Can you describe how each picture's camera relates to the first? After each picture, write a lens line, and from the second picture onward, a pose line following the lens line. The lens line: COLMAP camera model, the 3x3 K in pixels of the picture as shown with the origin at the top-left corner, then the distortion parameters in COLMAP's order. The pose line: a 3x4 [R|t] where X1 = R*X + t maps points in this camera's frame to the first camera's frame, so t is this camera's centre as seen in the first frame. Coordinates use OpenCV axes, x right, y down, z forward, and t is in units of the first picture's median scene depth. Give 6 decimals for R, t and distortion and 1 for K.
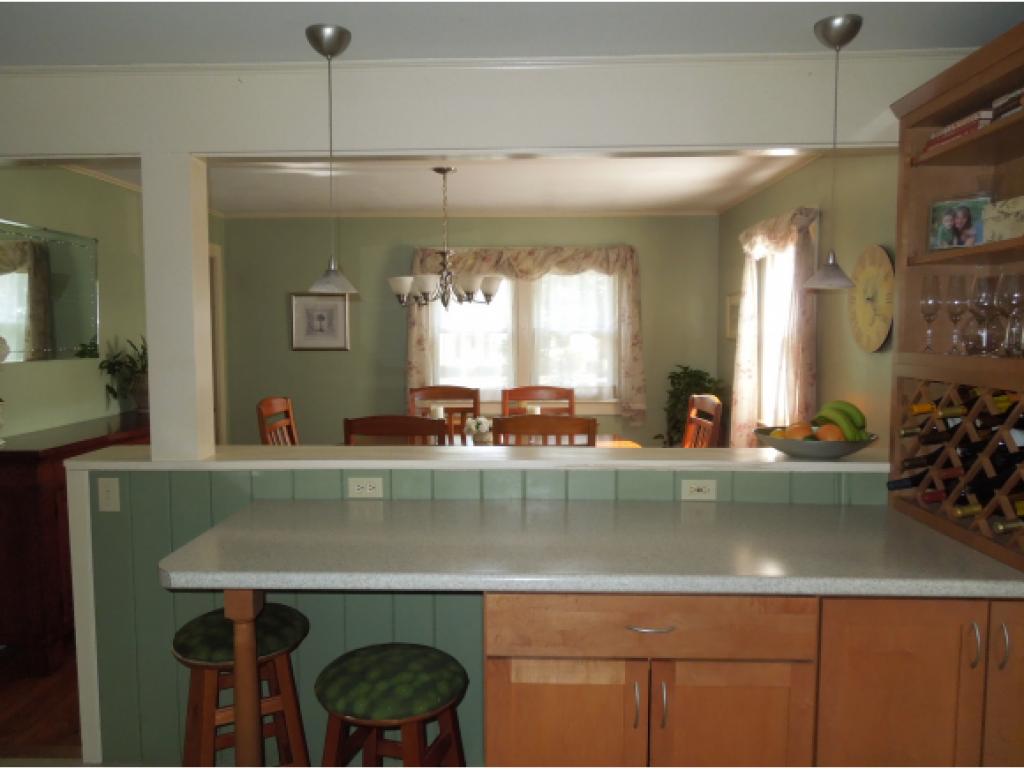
lens RADIAL K [[760.9, 0, 505.2], [0, 760.9, 384.0], [0, 0, 1]] dist [-0.003645, -0.005970]
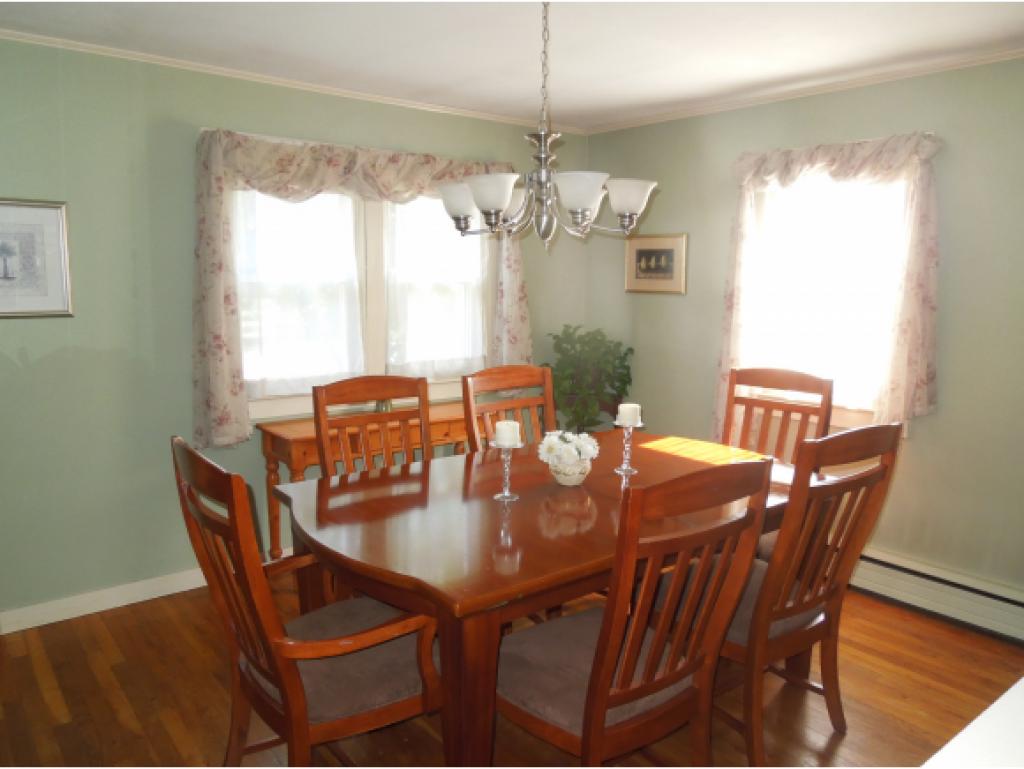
lens RADIAL K [[760.9, 0, 505.2], [0, 760.9, 384.0], [0, 0, 1]] dist [-0.003645, -0.005970]
pose [[0.756947, -0.085500, 0.647859, -0.331885], [0.036324, 0.995376, 0.088923, -0.035344], [-0.652466, -0.043777, 0.756553, 0.435611]]
